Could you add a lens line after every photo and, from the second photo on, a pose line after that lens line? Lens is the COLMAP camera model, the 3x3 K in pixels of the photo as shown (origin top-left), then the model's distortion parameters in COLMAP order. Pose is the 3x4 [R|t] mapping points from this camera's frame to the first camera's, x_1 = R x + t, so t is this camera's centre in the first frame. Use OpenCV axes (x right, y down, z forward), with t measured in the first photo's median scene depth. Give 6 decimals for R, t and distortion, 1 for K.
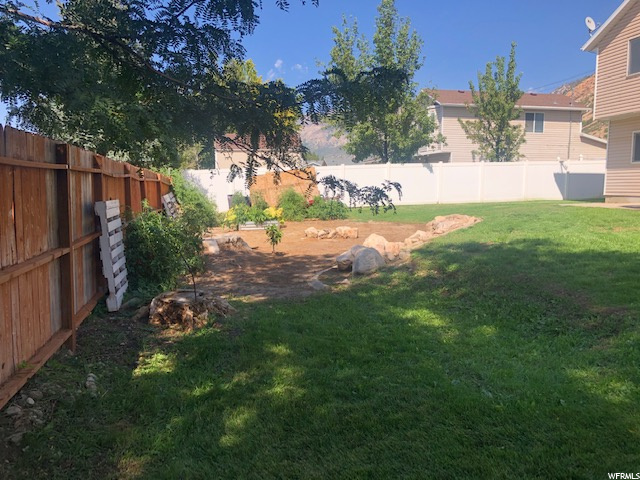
lens RADIAL K [[527.4, 0, 319.8], [0, 527.4, 240.3], [0, 0, 1]] dist [0.027801, -0.025077]
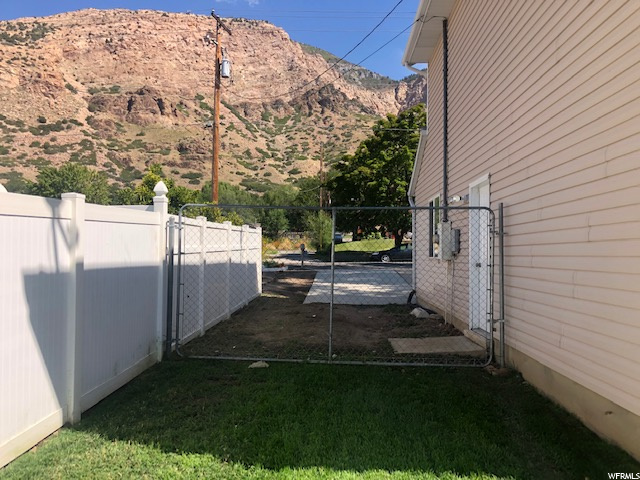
lens RADIAL K [[527.4, 0, 318.5], [0, 527.4, 242.5], [0, 0, 1]] dist [0.027801, -0.025077]
pose [[0.244039, 0.013742, 0.969668, 0.354235], [0.086585, 0.995597, -0.035900, -0.141405], [-0.965892, 0.092720, 0.241775, 1.008446]]
